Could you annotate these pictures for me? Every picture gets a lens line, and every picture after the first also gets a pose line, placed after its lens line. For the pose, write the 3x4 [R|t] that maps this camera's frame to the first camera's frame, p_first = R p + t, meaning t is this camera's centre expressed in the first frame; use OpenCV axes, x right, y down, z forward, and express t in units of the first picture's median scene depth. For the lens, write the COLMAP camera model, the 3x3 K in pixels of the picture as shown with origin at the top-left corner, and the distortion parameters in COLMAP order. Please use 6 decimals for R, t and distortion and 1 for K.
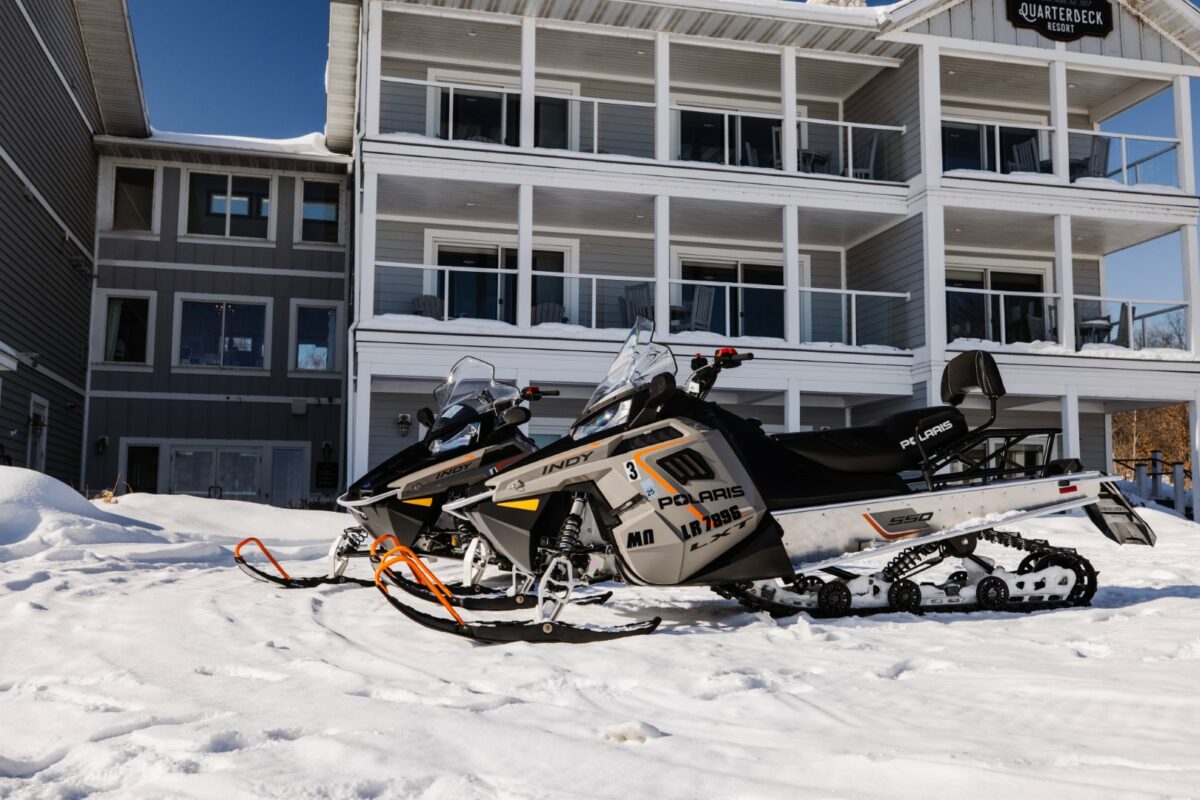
lens RADIAL K [[1176.7, 0, 599.9], [0, 1176.7, 397.3], [0, 0, 1]] dist [0.005458, 0.000000]
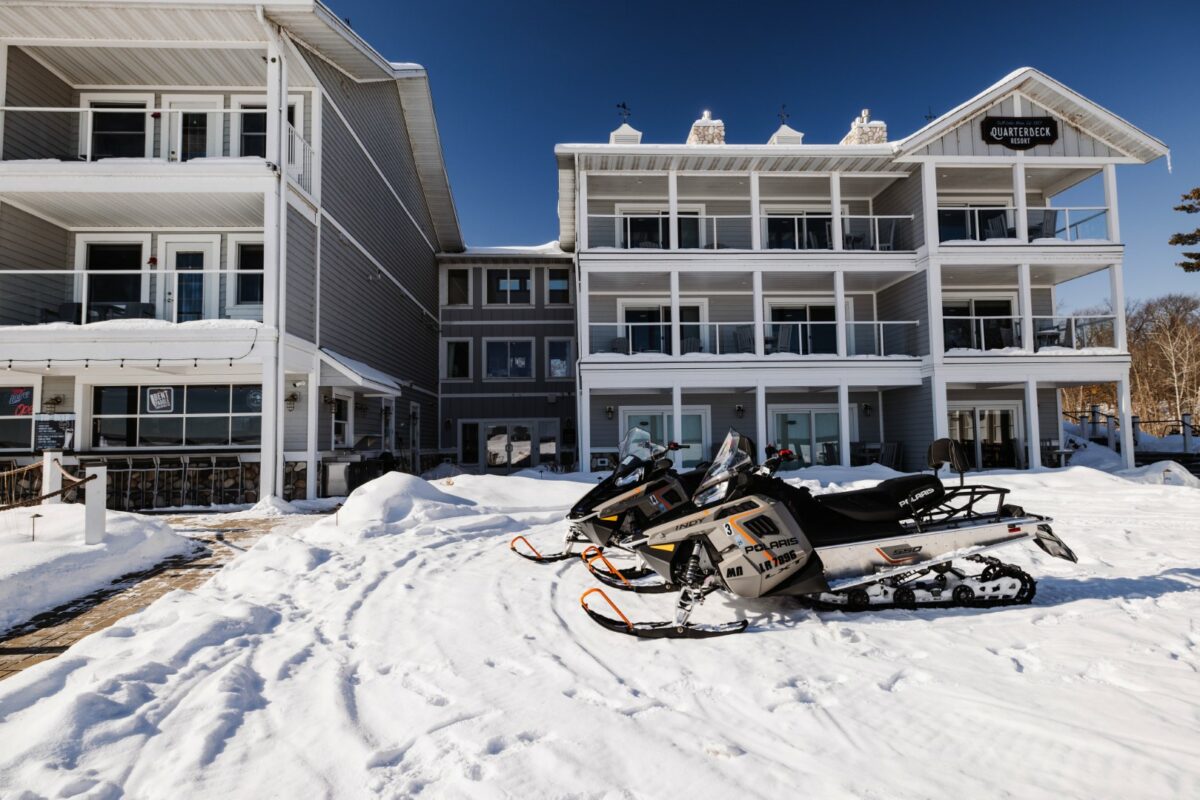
lens RADIAL K [[685.0, 0, 596.9], [0, 685.0, 399.9], [0, 0, 1]] dist [0.004953, -0.002755]
pose [[0.981185, -0.034596, -0.189943, 0.017792], [0.043572, 0.998112, 0.043280, -0.088132], [0.188087, -0.050742, 0.980841, 0.005050]]
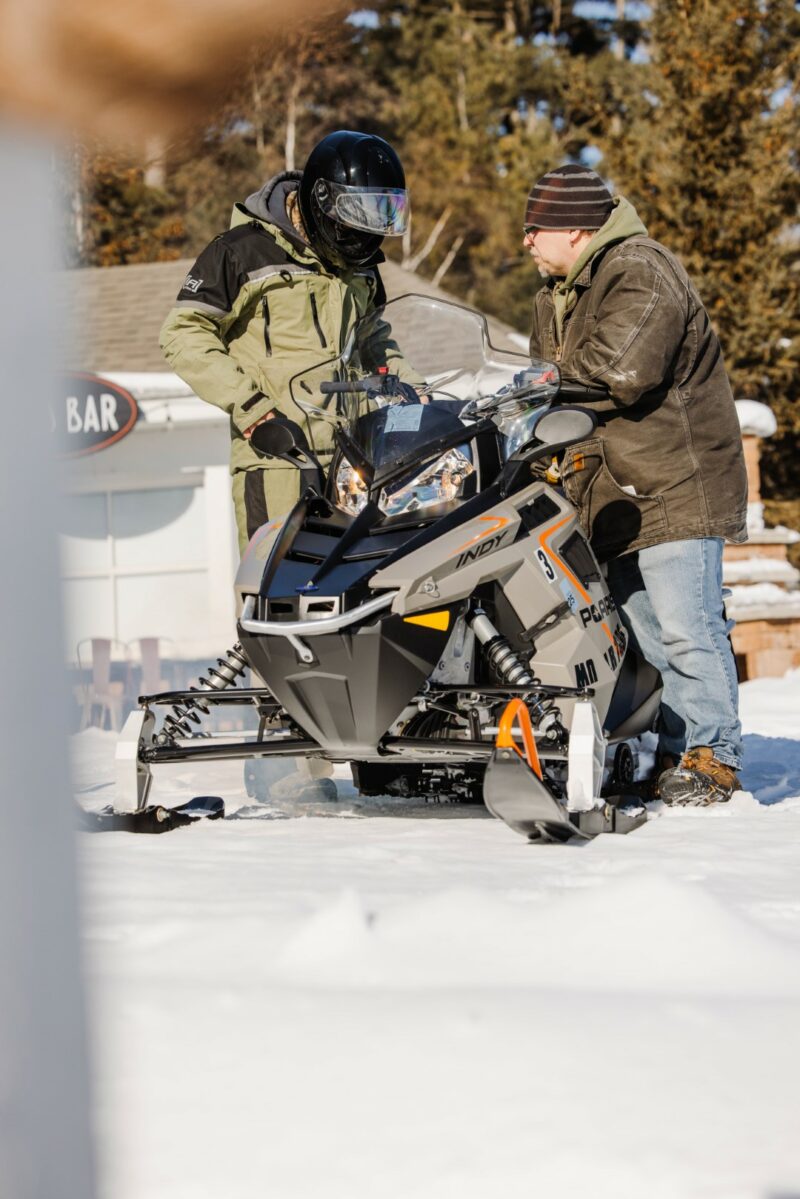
lens RADIAL K [[3143.2, 0, 399.5], [0, 3143.2, 602.2], [0, 0, 1]] dist [0.008484, 0.000000]
pose [[0.514080, 0.012241, 0.857655, -0.711739], [-0.049295, 0.998667, 0.015294, 0.030672], [-0.856325, -0.050140, 0.513998, 0.116319]]
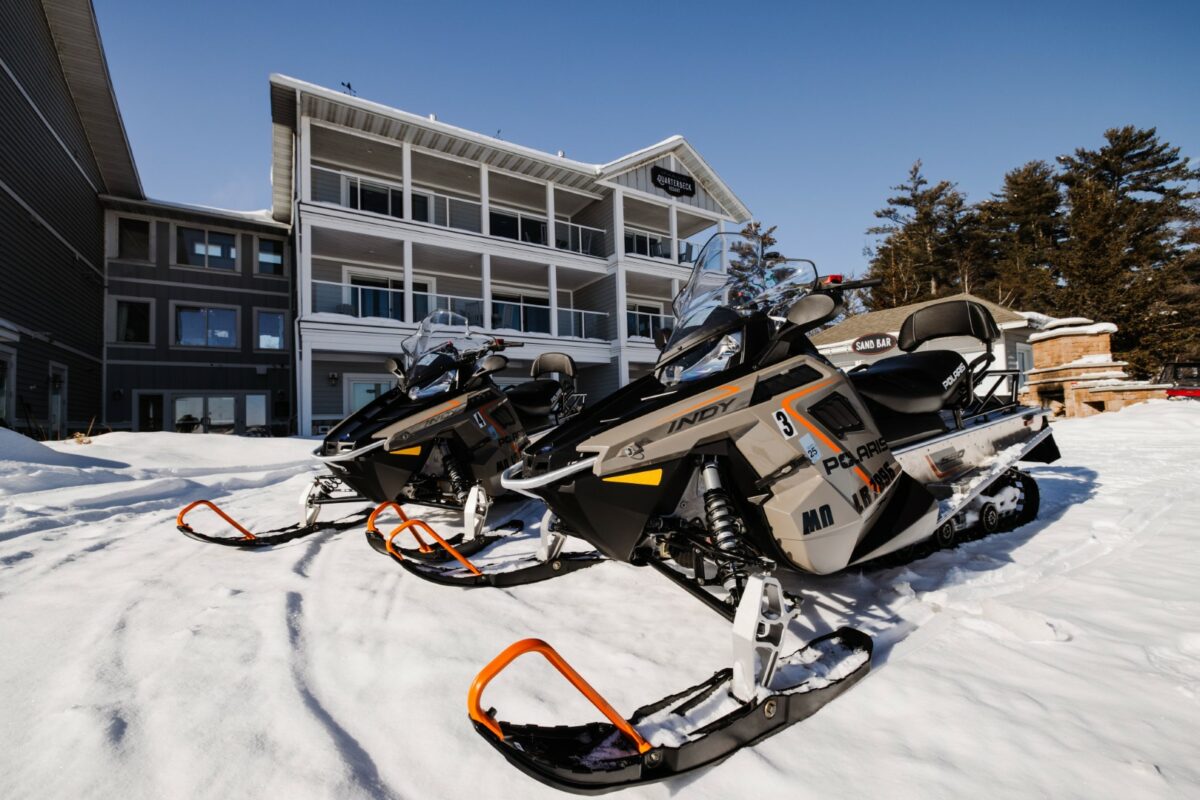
lens RADIAL K [[502.7, 0, 602.9], [0, 502.7, 402.5], [0, 0, 1]] dist [-0.001051, 0.000593]
pose [[0.941236, -0.022657, 0.336990, -0.094159], [-0.000396, 0.997673, 0.068184, 0.014022], [-0.337750, -0.064310, 0.939036, 0.377118]]
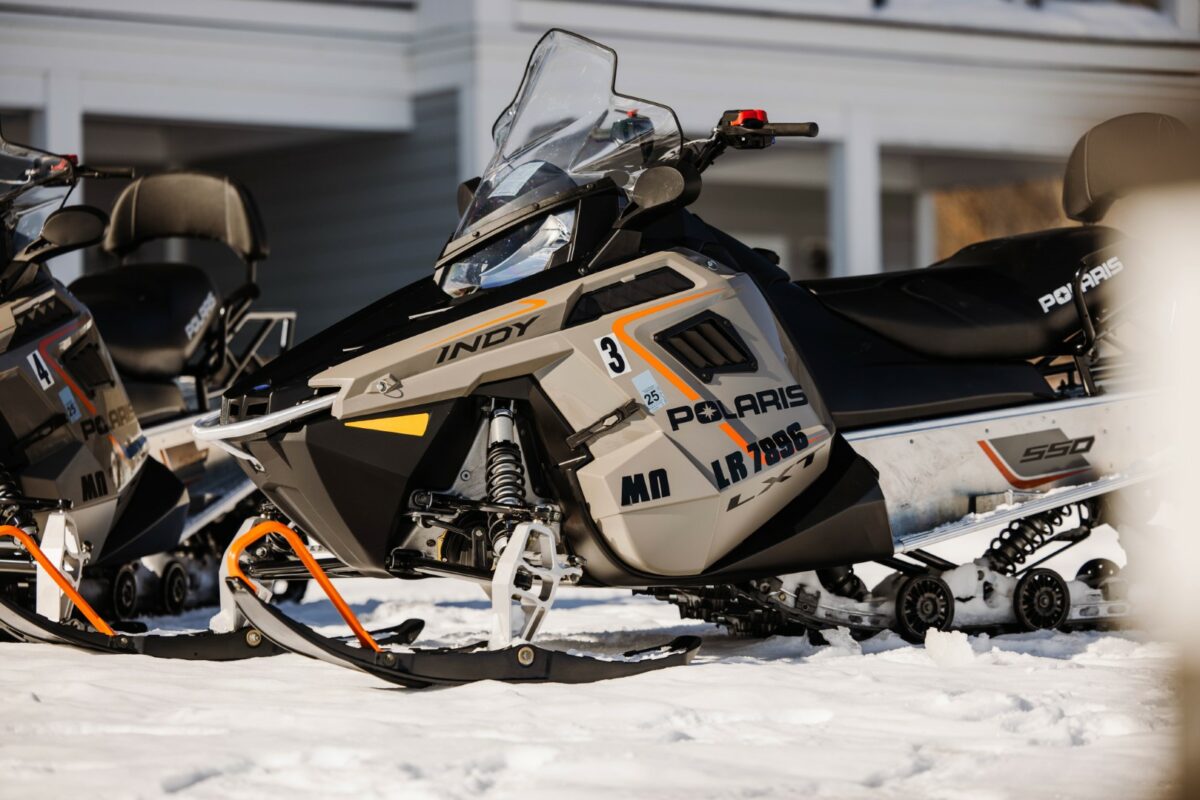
lens RADIAL K [[4744.4, 0, 601.1], [0, 4744.4, 397.3], [0, 0, 1]] dist [-0.476991, 0.000000]
pose [[0.923451, -0.004842, 0.383685, -0.383706], [-0.020909, 0.997800, 0.062916, -0.024008], [-0.383146, -0.066123, 0.921318, -0.441479]]
